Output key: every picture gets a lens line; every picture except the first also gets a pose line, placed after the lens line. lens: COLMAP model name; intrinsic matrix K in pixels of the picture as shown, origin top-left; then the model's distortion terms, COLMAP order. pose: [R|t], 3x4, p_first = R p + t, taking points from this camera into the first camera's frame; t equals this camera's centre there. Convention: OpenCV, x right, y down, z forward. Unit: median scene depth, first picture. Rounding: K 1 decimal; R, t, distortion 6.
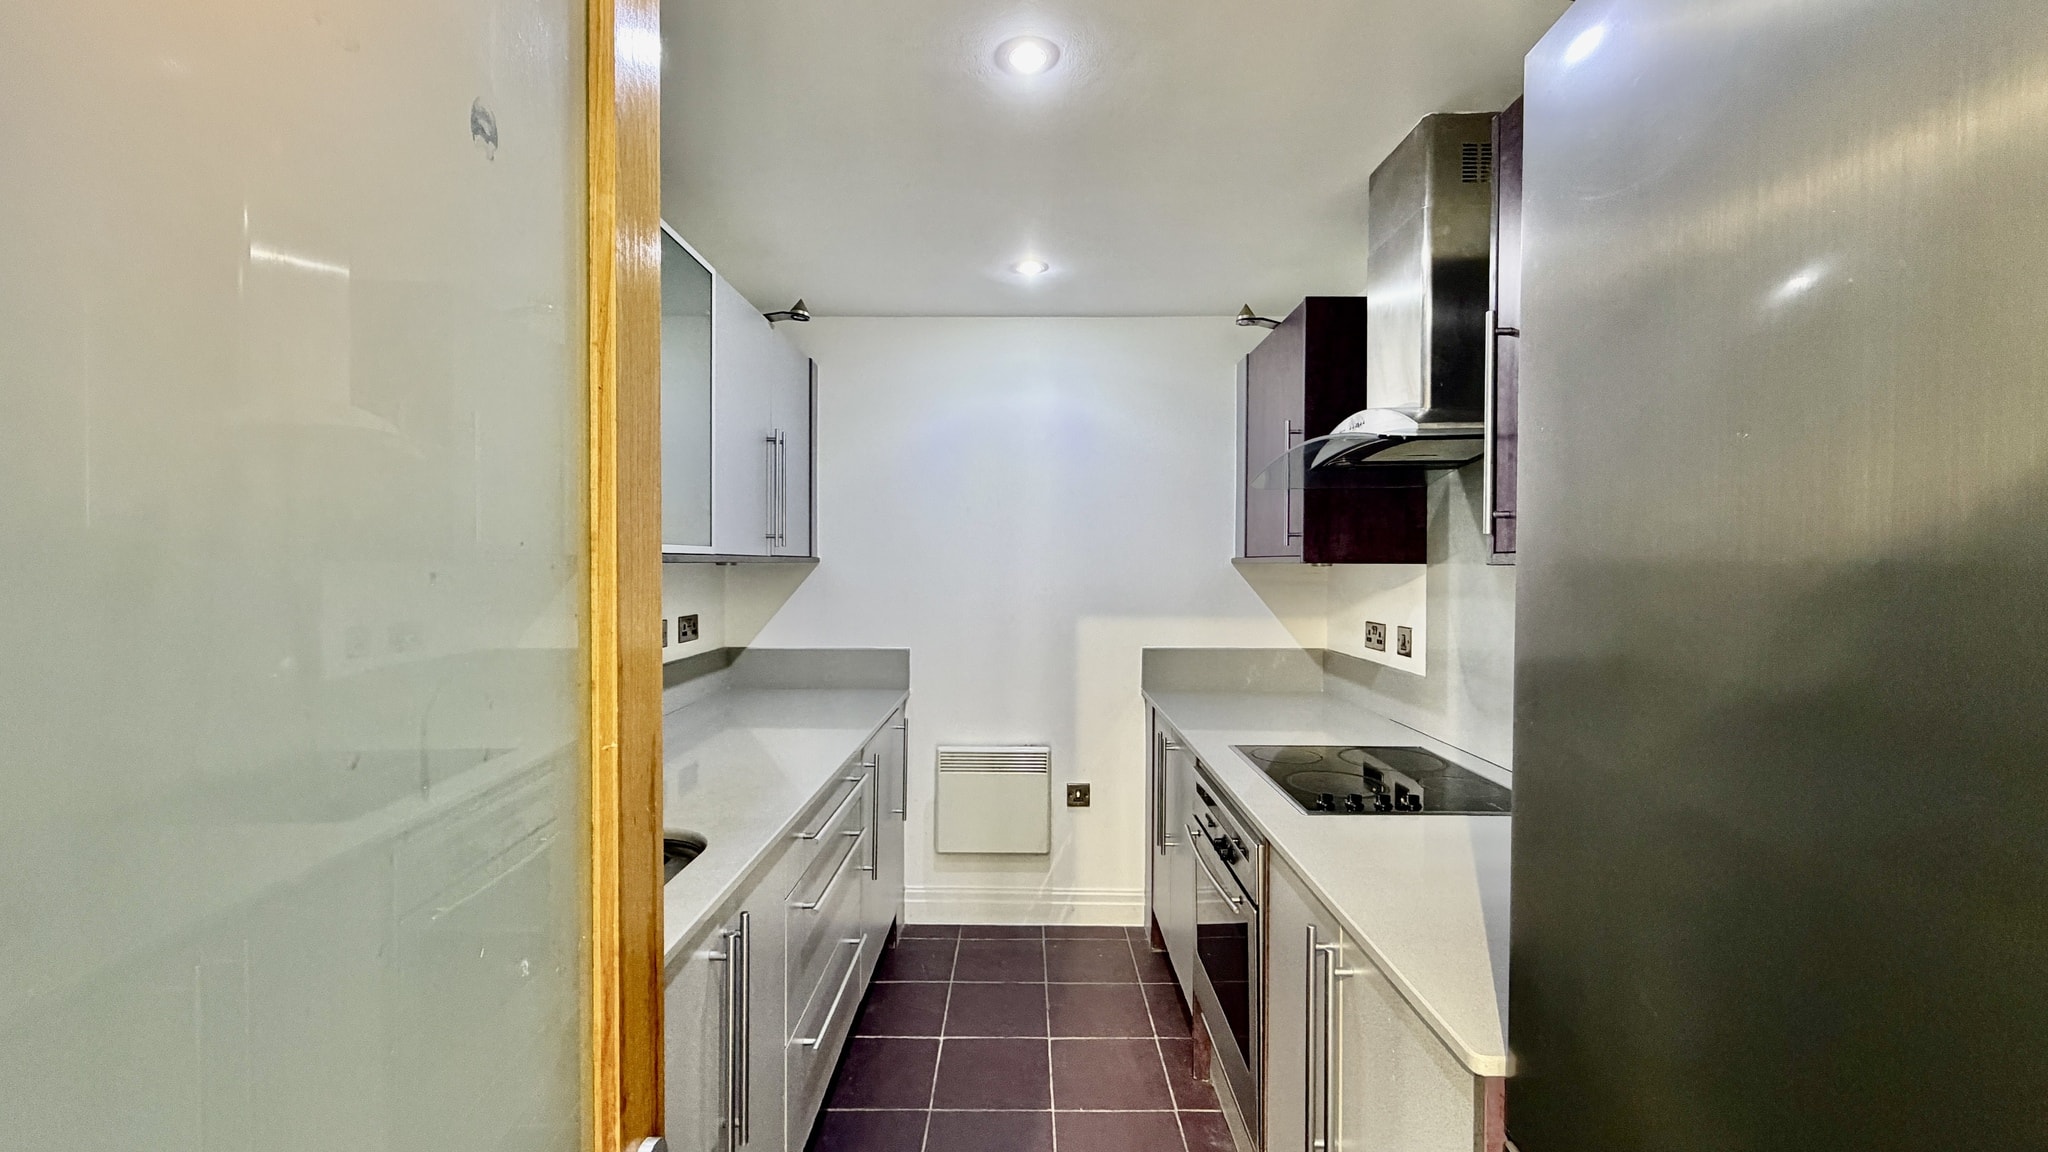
lens RADIAL K [[816.3, 0, 1019.0], [0, 816.3, 574.7], [0, 0, 1]] dist [-0.000213, 0.000369]
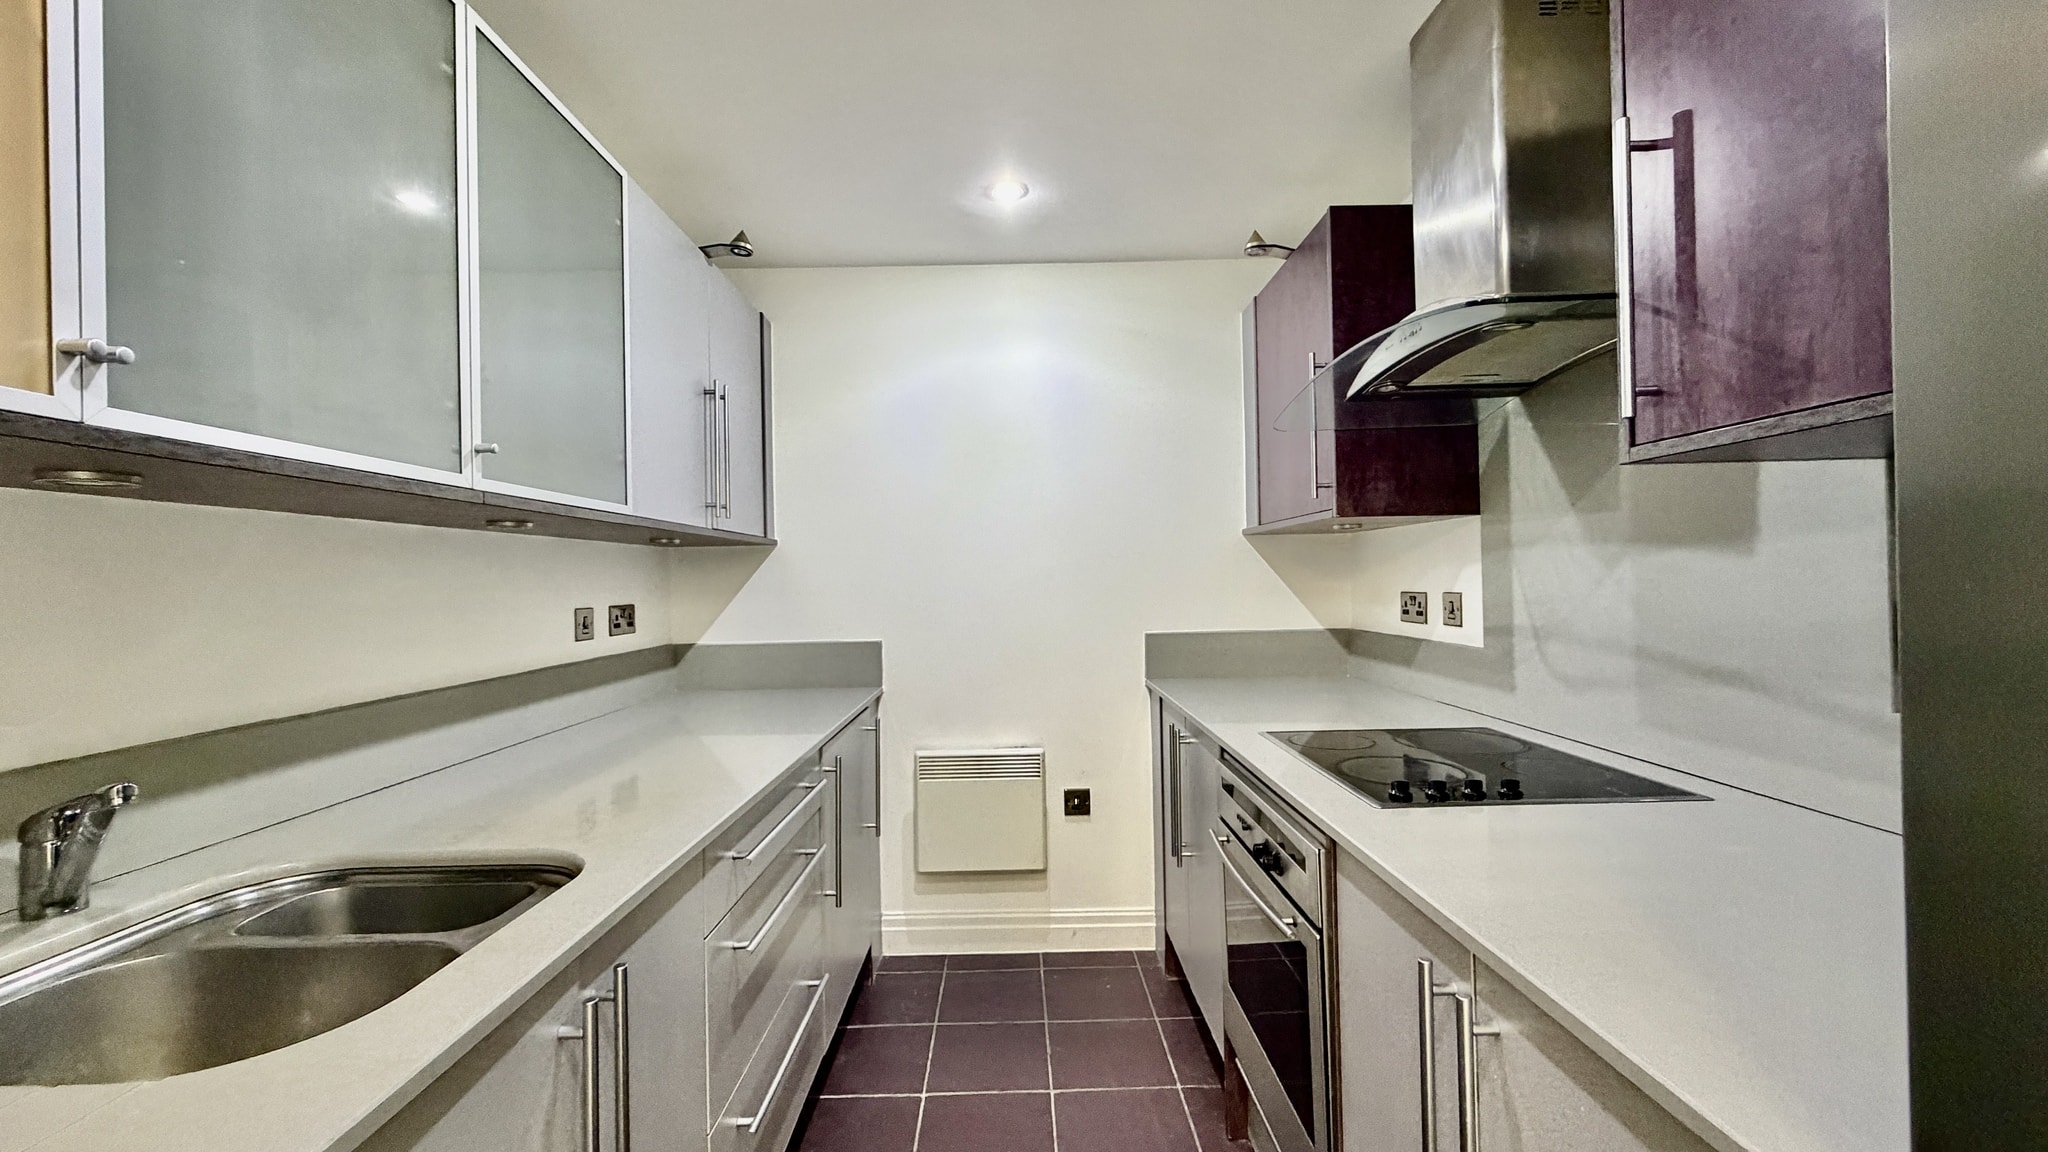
lens RADIAL K [[816.3, 0, 1019.0], [0, 816.3, 574.7], [0, 0, 1]] dist [-0.000213, 0.000369]
pose [[0.999589, -0.024077, 0.015569, 0.002674], [0.024376, 0.999516, -0.019342, 0.048744], [-0.015095, 0.019714, 0.999692, 0.139699]]
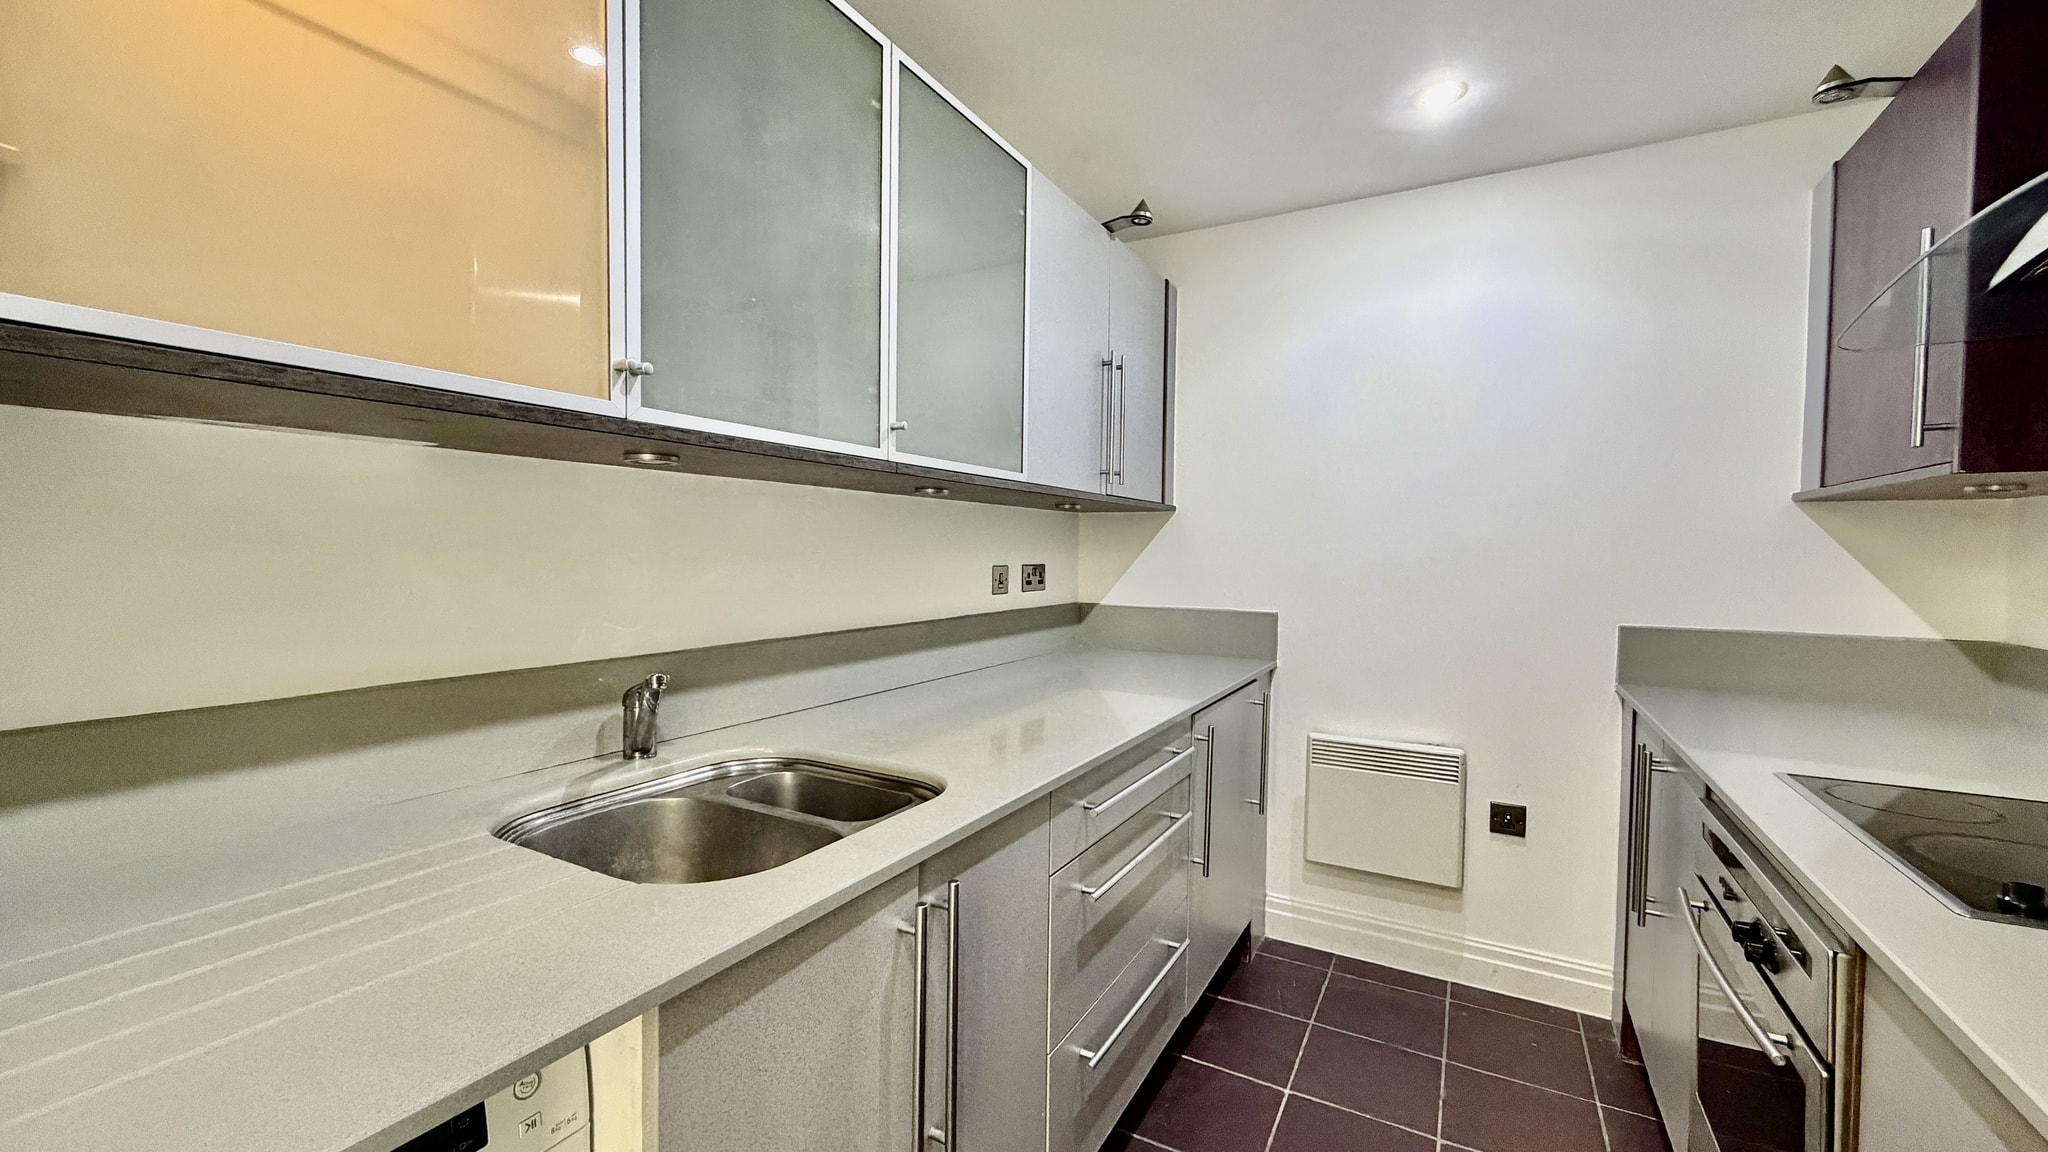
lens RADIAL K [[816.3, 0, 1019.0], [0, 816.3, 574.7], [0, 0, 1]] dist [-0.000213, 0.000369]
pose [[0.874024, 0.020476, -0.485451, 0.048815], [-0.013935, 0.999757, 0.017080, 0.050017], [0.485683, -0.008164, 0.874097, 0.167165]]
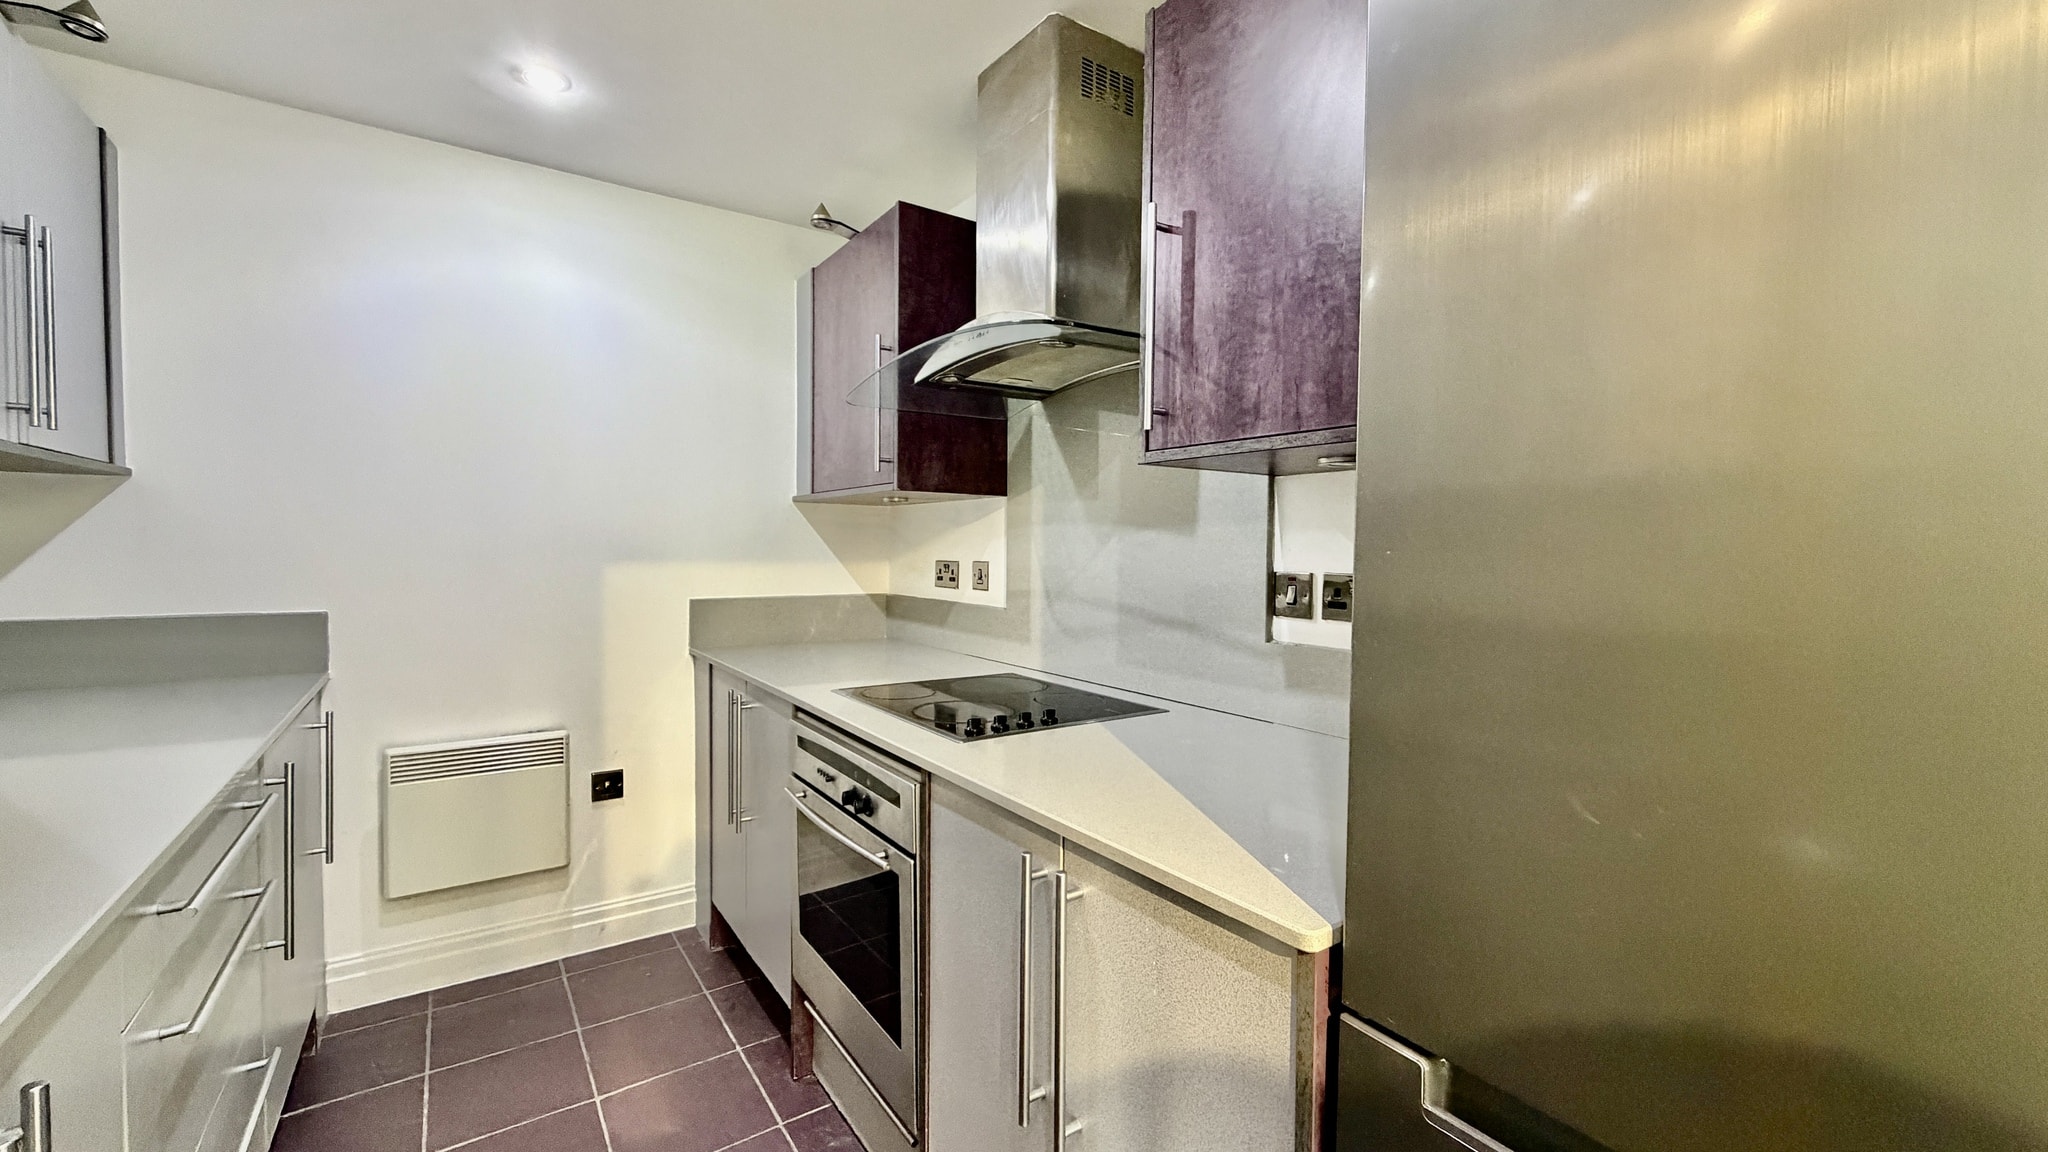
lens RADIAL K [[816.3, 0, 1019.0], [0, 816.3, 574.7], [0, 0, 1]] dist [-0.000213, 0.000369]
pose [[0.816338, -0.015312, 0.577371, -0.068793], [0.000993, 0.999684, 0.025108, 0.052876], [-0.577573, -0.019923, 0.816096, 0.142923]]
